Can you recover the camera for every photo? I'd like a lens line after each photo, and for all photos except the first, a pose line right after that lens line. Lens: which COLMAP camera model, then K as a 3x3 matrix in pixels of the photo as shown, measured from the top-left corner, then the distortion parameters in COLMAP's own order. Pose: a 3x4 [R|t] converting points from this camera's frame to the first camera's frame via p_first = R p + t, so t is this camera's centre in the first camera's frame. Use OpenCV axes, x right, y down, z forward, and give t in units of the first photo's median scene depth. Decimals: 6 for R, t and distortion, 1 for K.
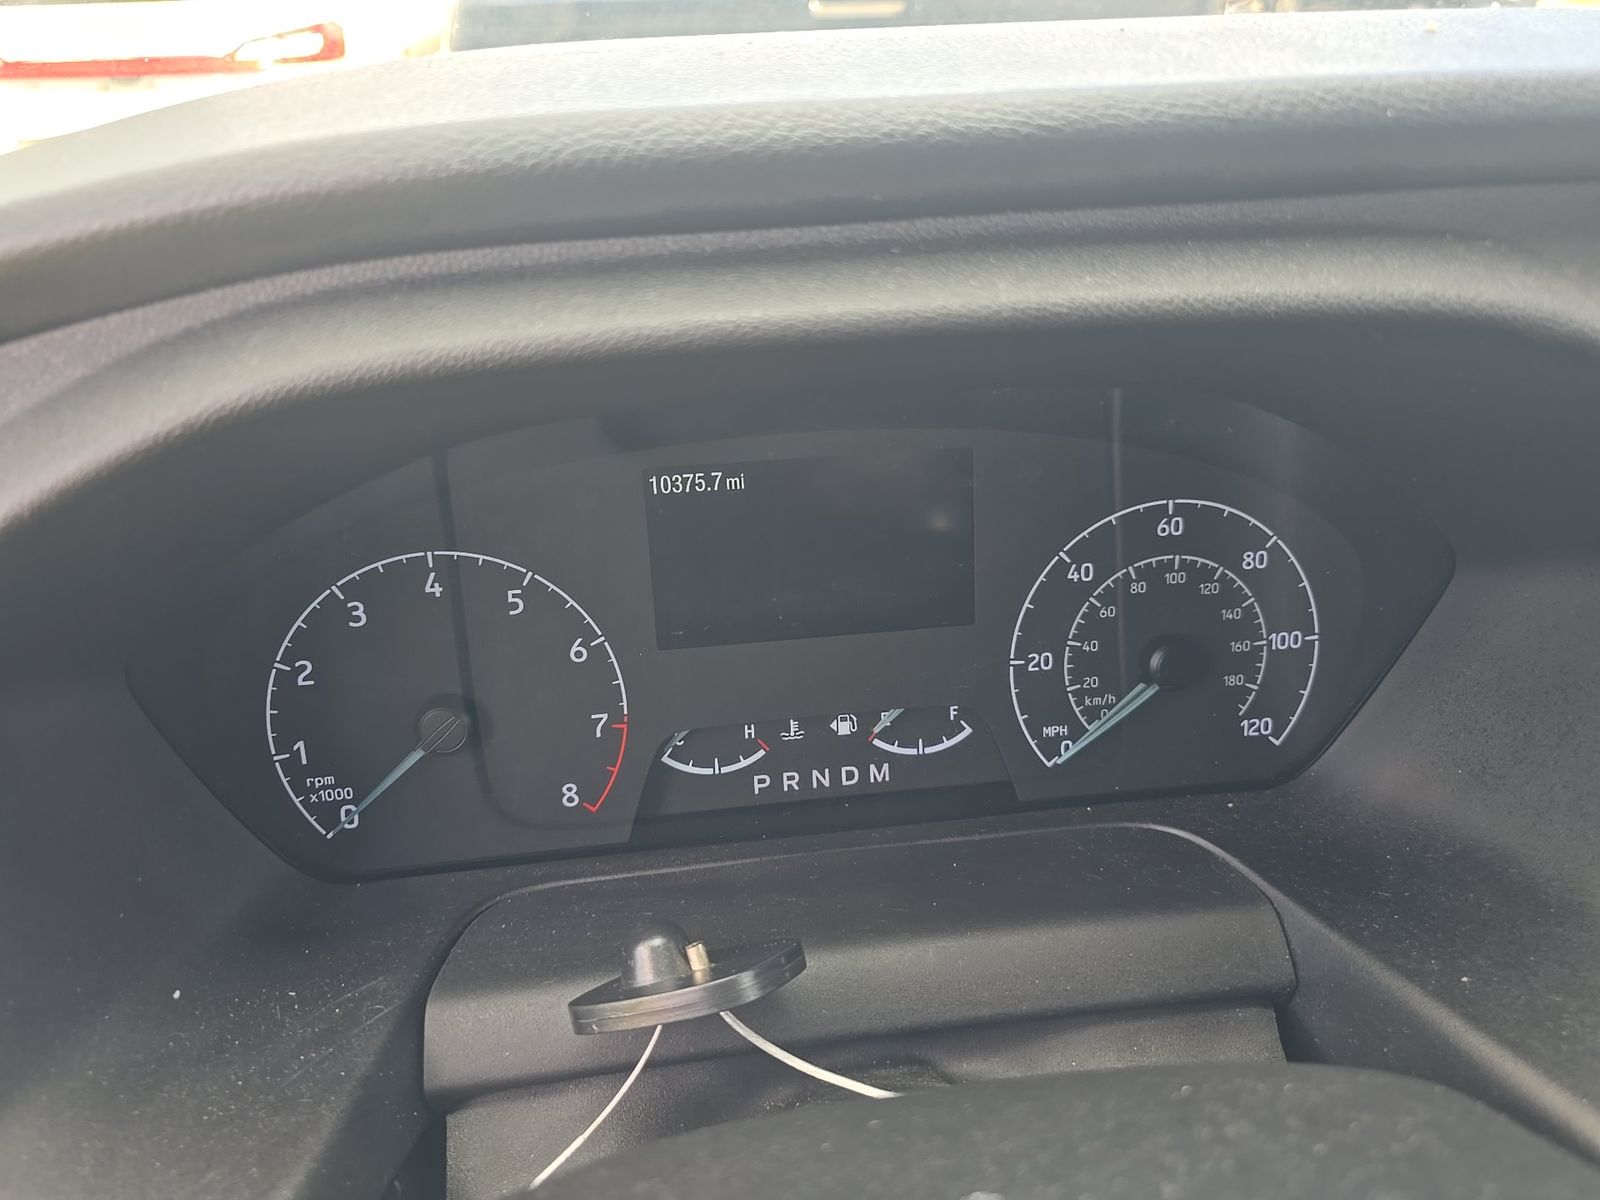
lens RADIAL K [[1091.1, 0, 800.0], [0, 1091.1, 600.0], [0, 0, 1]] dist [0.082528, -0.067915]
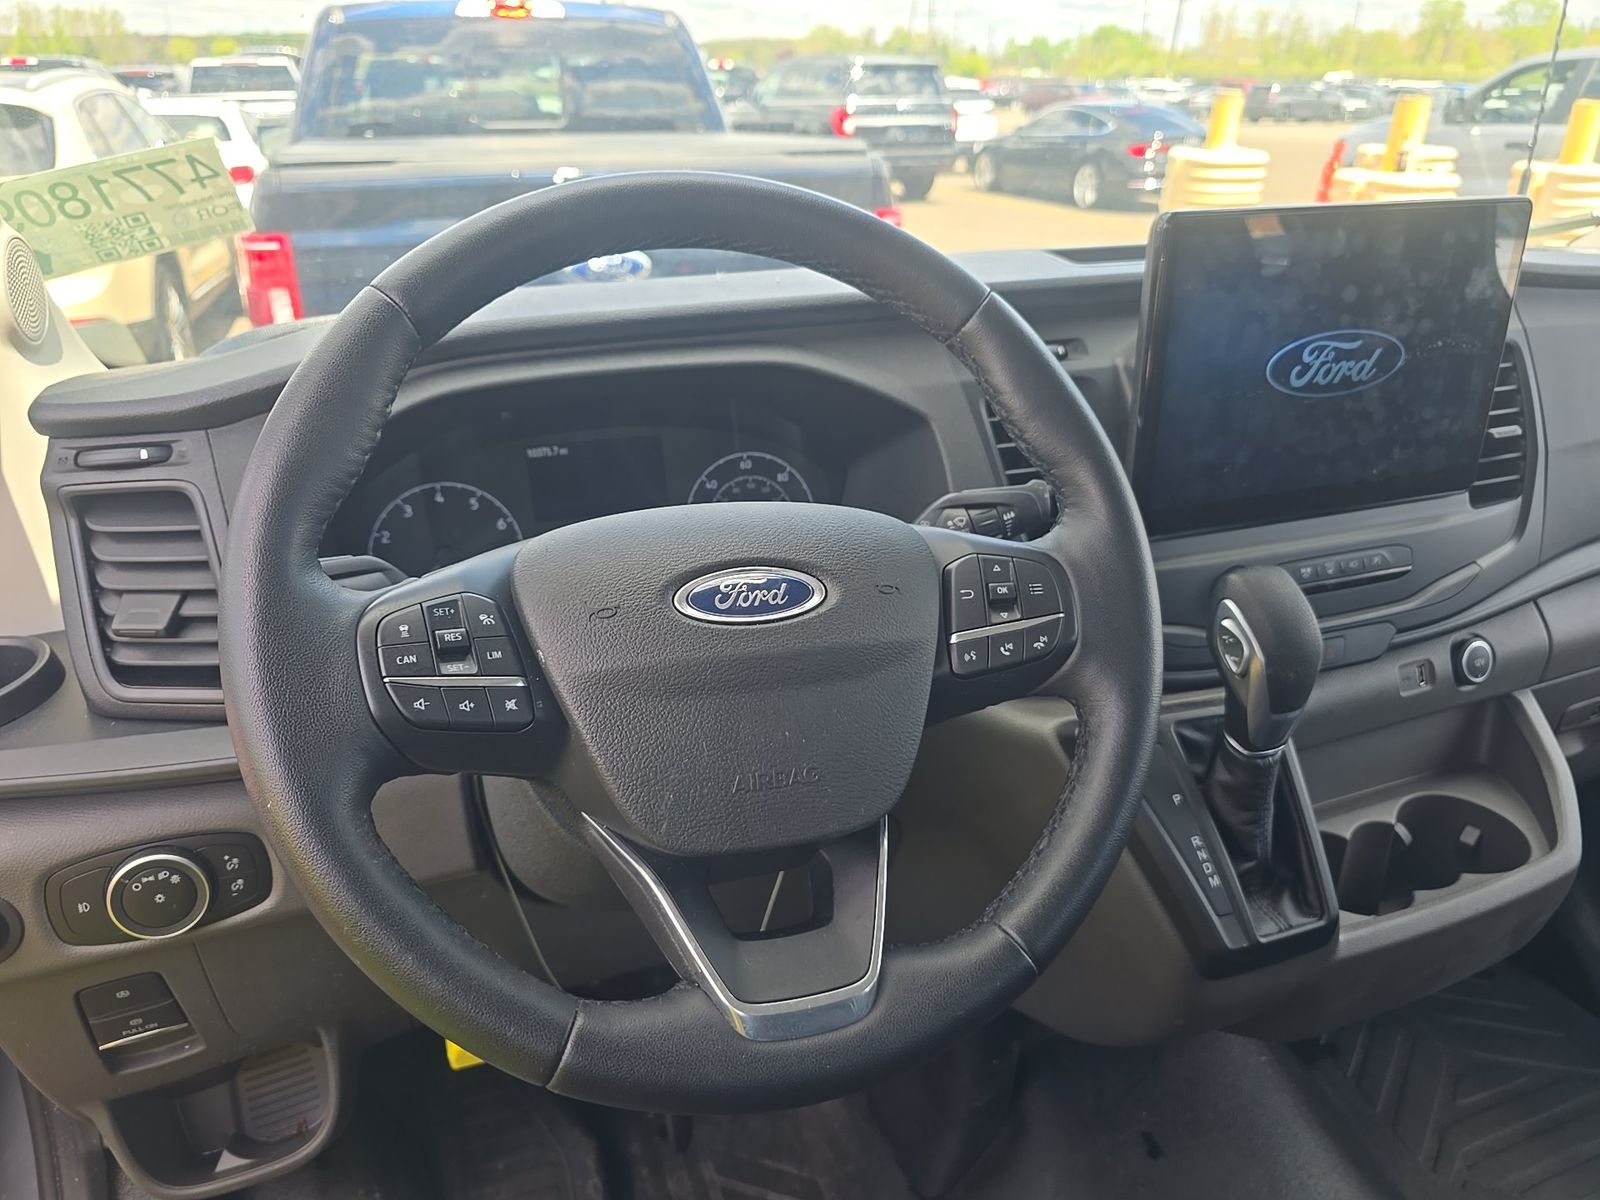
lens RADIAL K [[1091.1, 0, 800.0], [0, 1091.1, 600.0], [0, 0, 1]] dist [0.082528, -0.067915]
pose [[0.977833, -0.080246, 0.193397, -0.043183], [0.102624, 0.988774, -0.108605, 0.546077], [-0.182511, 0.126044, 0.975091, -1.457120]]
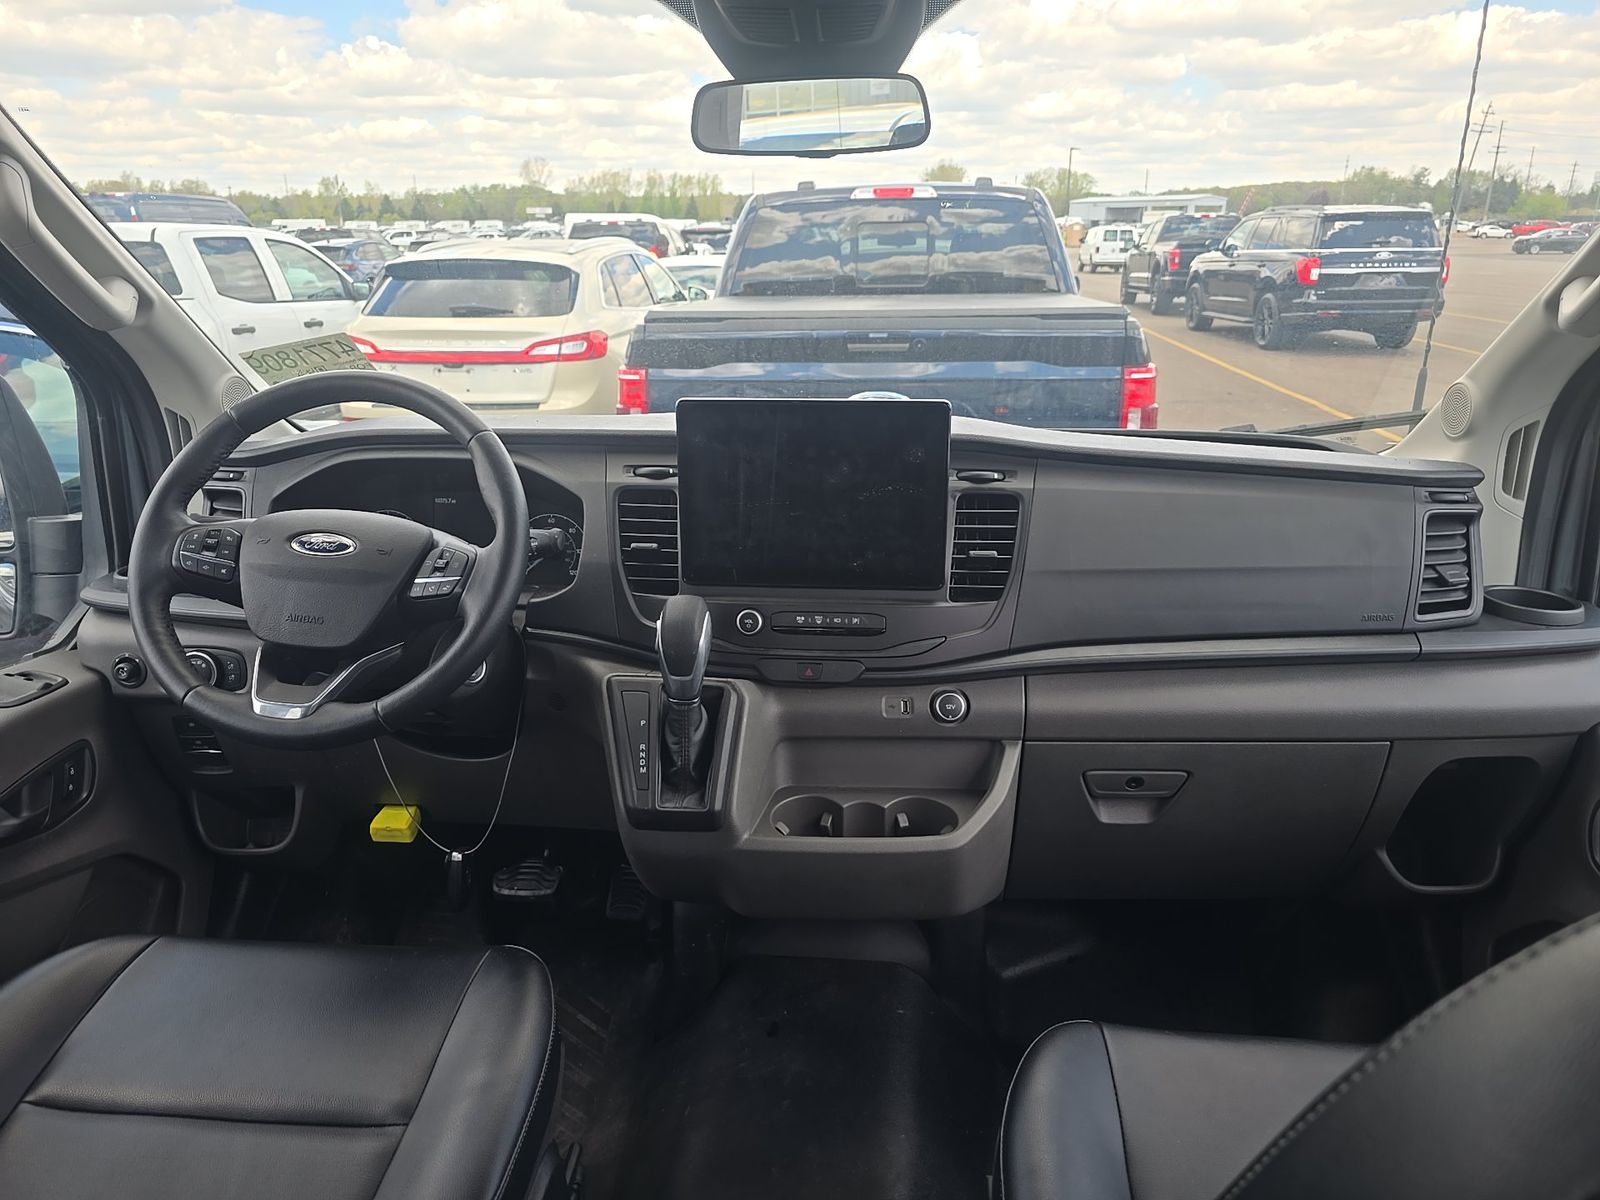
lens RADIAL K [[1091.1, 0, 800.0], [0, 1091.1, 600.0], [0, 0, 1]] dist [0.082528, -0.067915]
pose [[0.977063, 0.075246, -0.199214, 2.245808], [-0.118621, 0.969229, -0.215697, 1.093433], [0.176854, 0.234380, 0.955923, -2.977257]]
